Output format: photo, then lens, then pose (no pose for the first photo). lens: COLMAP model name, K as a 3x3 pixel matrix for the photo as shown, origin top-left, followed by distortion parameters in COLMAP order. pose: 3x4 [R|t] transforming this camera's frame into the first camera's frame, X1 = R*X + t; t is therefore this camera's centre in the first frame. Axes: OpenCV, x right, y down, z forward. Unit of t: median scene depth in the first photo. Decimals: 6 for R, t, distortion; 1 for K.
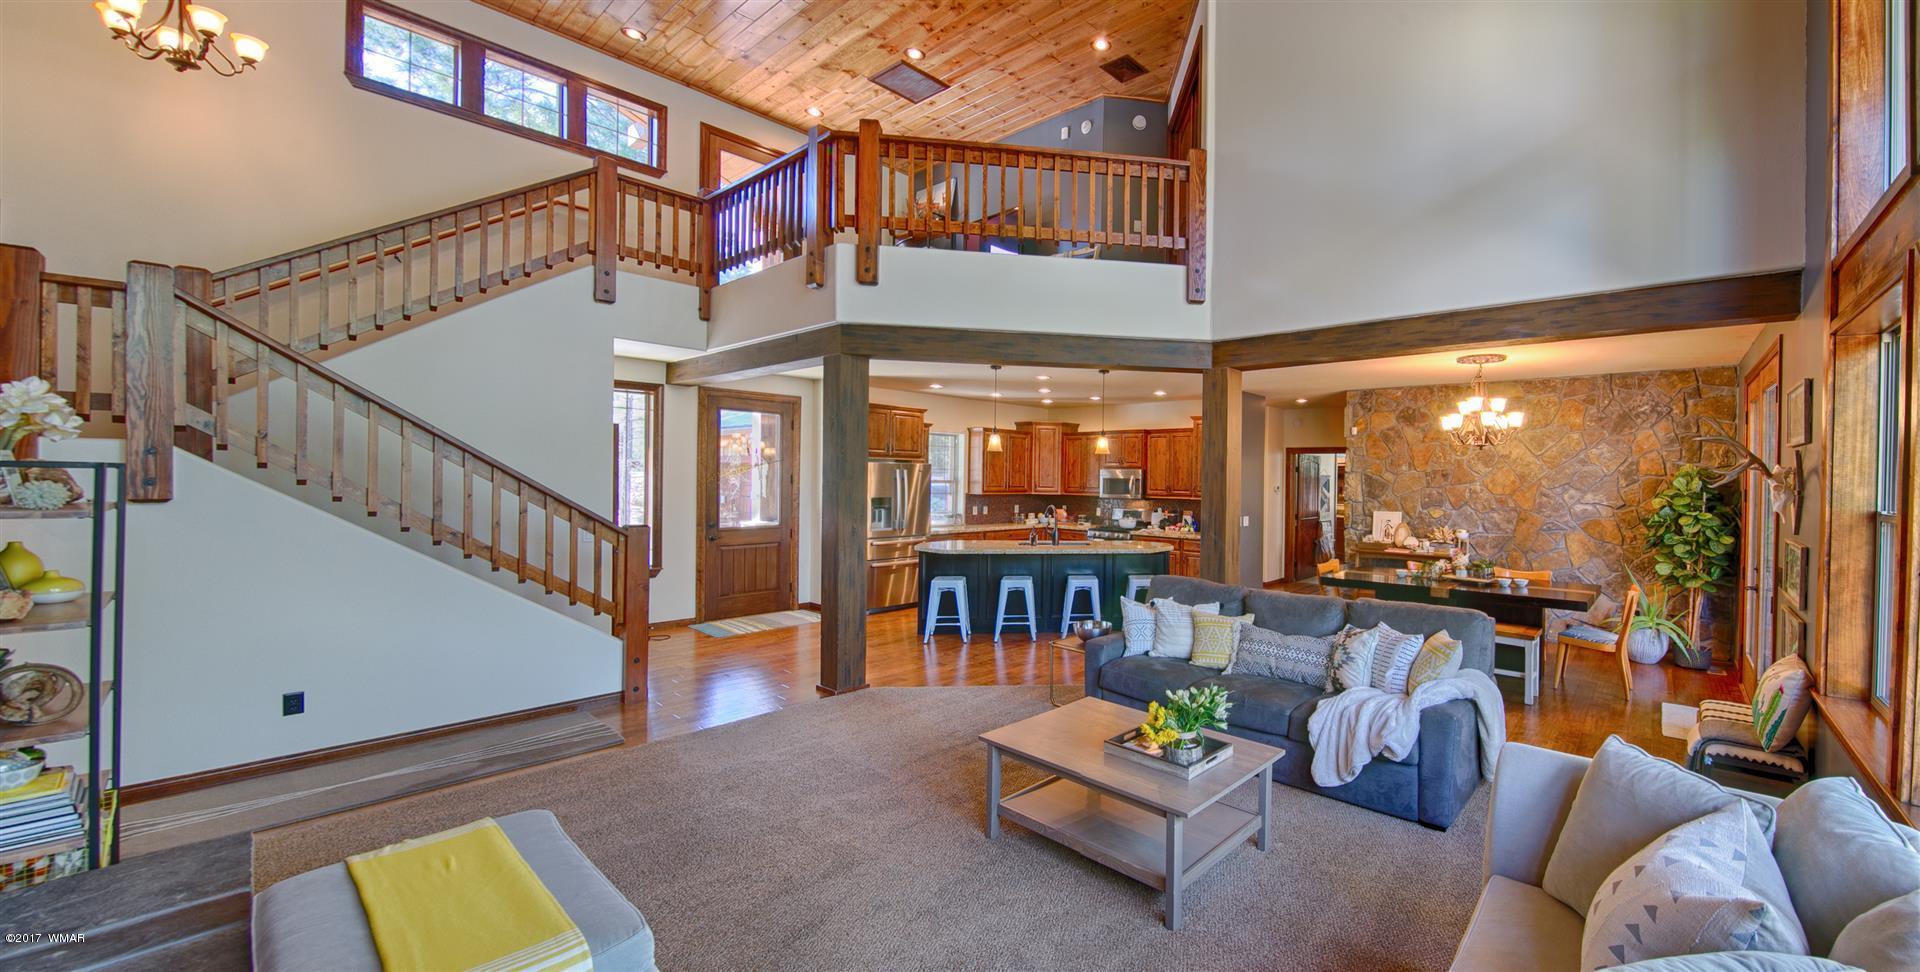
lens RADIAL K [[701.6, 0, 1159.7], [0, 701.6, 480.0], [0, 0, 1]] dist [-0.015660, 0.001585]
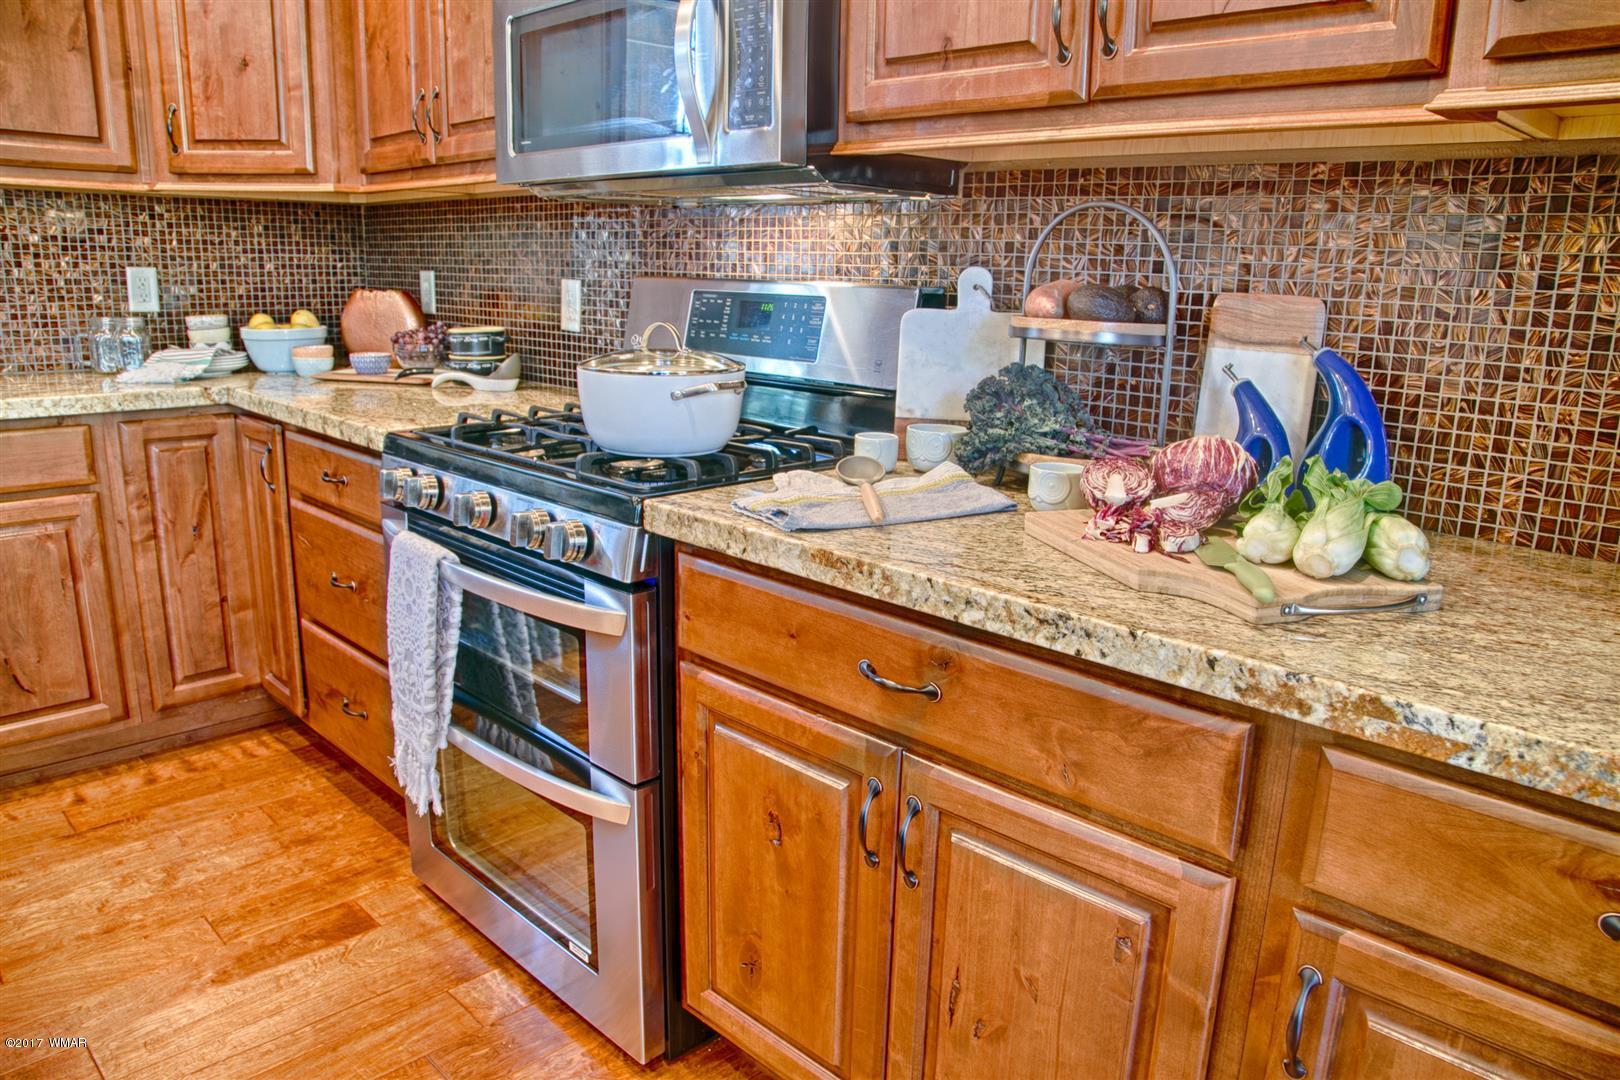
lens RADIAL K [[1119.5, 0, 824.8], [0, 1119.5, 549.4], [0, 0, 1]] dist [-0.115388, 0.057575]
pose [[0.990230, 0.040352, -0.133478, 0.004214], [-0.007158, 0.970662, 0.240342, 0.061404], [0.139261, -0.237038, 0.961467, 1.229864]]
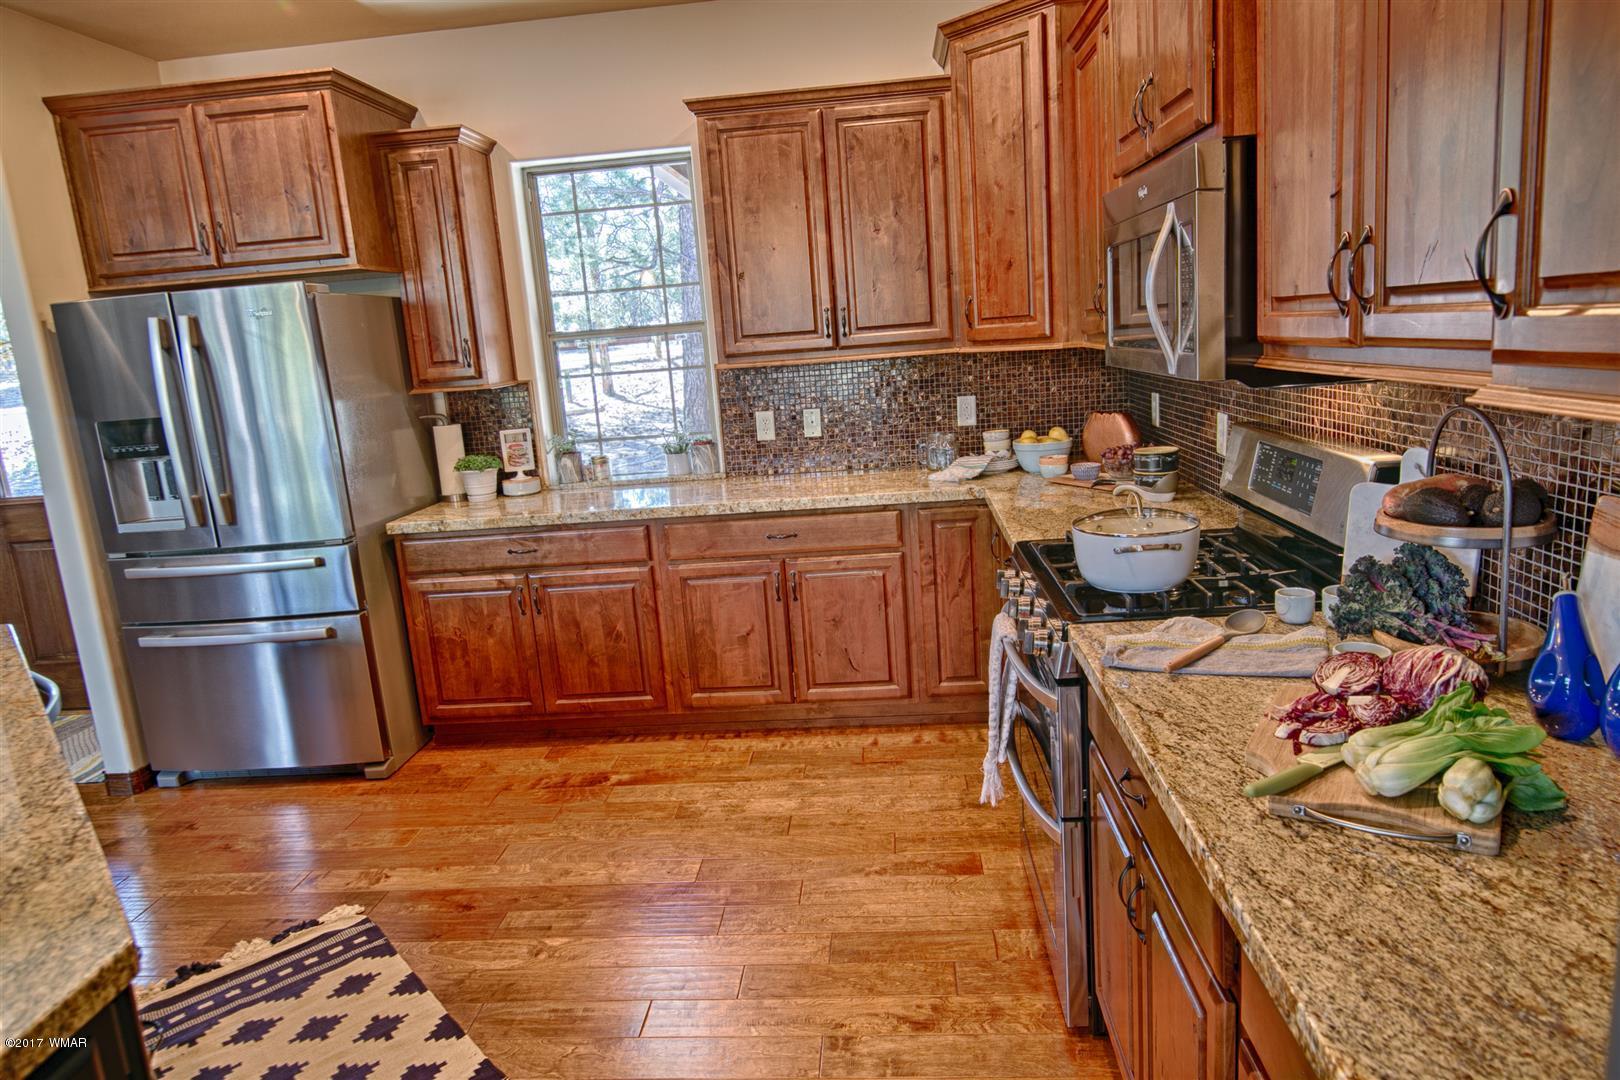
lens RADIAL K [[1032.5, 0, 802.3], [0, 1032.5, 529.9], [0, 0, 1]] dist [0.024887, 0.003204]
pose [[0.522571, 0.103157, -0.846333, 0.139583], [0.086139, 0.981187, 0.172780, 0.022679], [0.848234, -0.163192, 0.503853, 1.227364]]
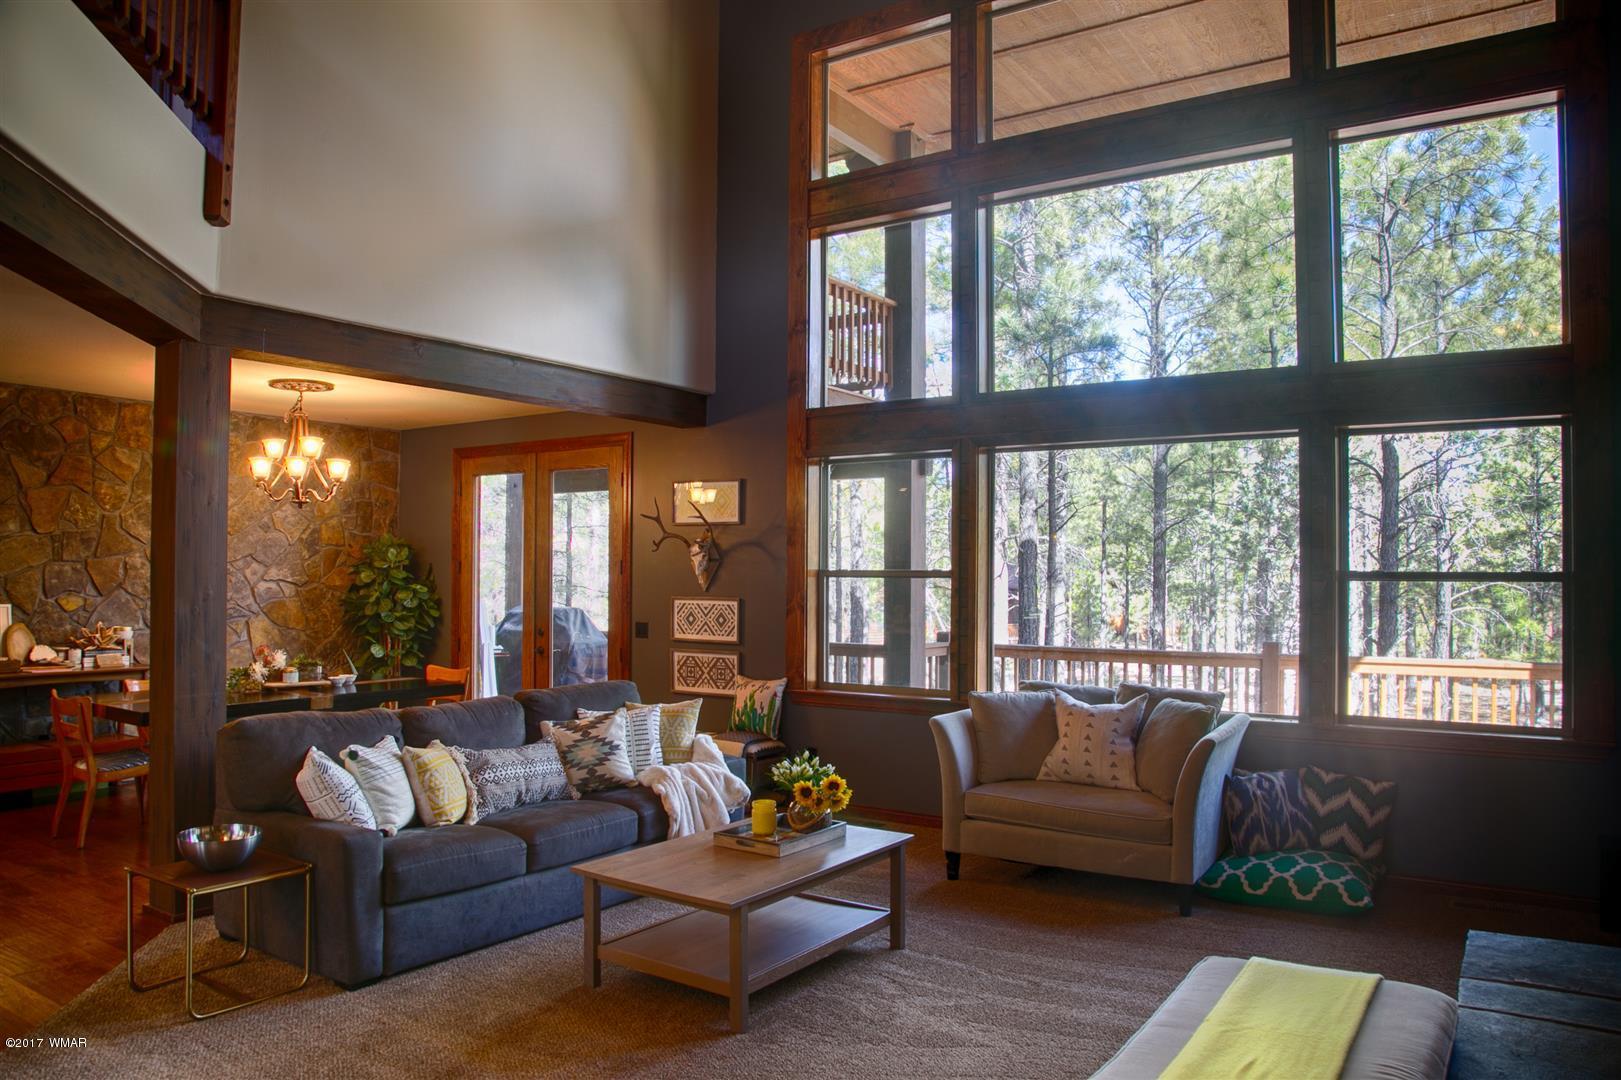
lens RADIAL K [[1120.2, 0, 823.8], [0, 1120.2, 550.2], [0, 0, 1]] dist [-0.115388, 0.057575]
pose [[-0.047977, 0.008282, 0.998814, -0.667358], [-0.002191, 0.999962, -0.008397, 0.009277], [-0.998846, -0.002591, -0.047957, 0.465335]]
